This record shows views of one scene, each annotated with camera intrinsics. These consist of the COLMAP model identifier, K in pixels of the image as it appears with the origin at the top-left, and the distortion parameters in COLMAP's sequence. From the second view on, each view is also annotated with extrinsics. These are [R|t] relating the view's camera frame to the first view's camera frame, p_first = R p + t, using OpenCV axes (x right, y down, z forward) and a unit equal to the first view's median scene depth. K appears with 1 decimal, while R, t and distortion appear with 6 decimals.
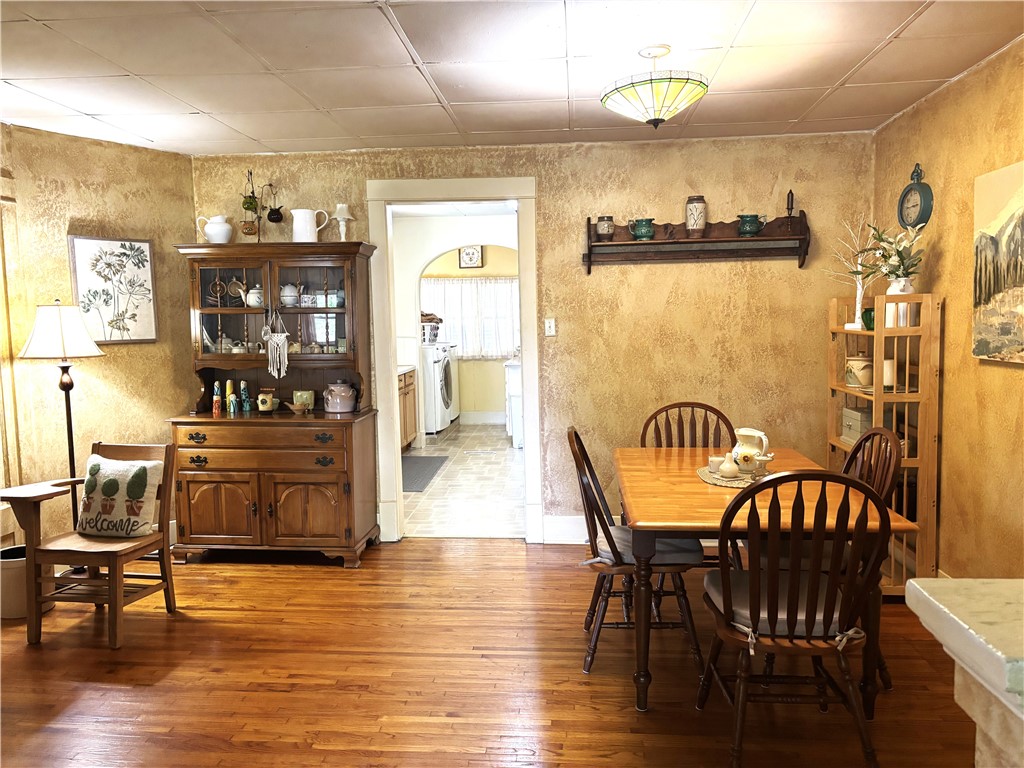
lens RADIAL K [[772.3, 0, 515.2], [0, 772.3, 388.7], [0, 0, 1]] dist [0.052303, -0.061140]
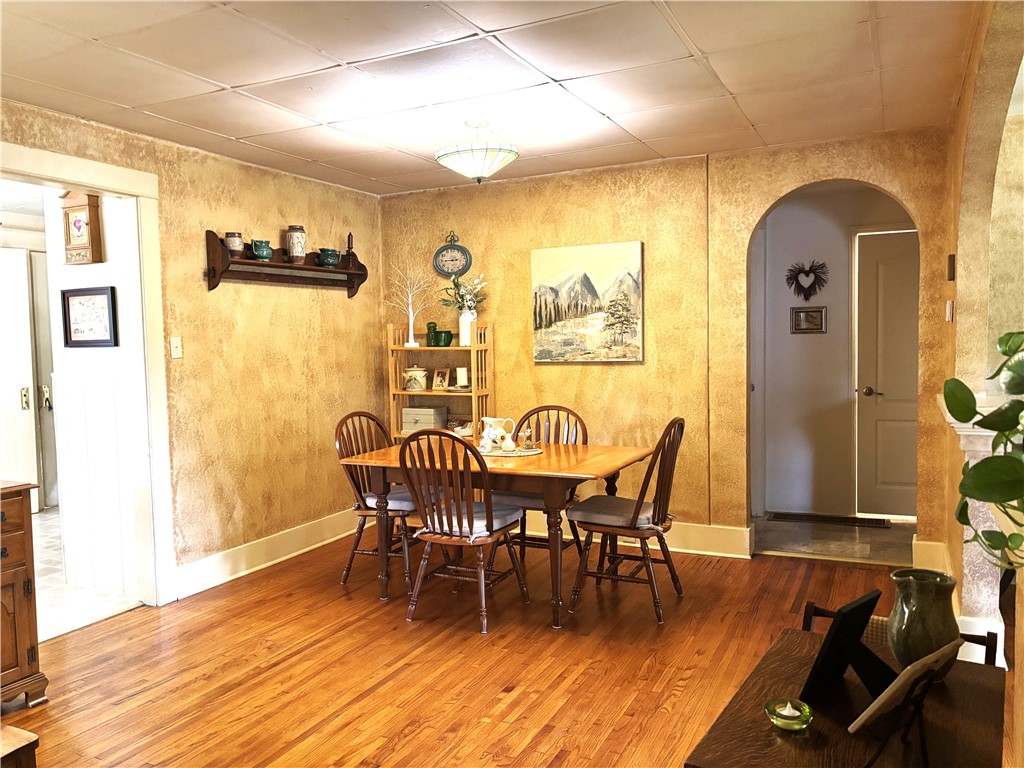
lens RADIAL K [[772.3, 0, 516.8], [0, 772.3, 379.9], [0, 0, 1]] dist [0.052303, -0.061140]
pose [[0.369139, -0.043171, 0.928371, -0.642939], [0.097704, 0.995188, 0.007429, -0.012944], [-0.924224, 0.087963, 0.371580, 0.324910]]
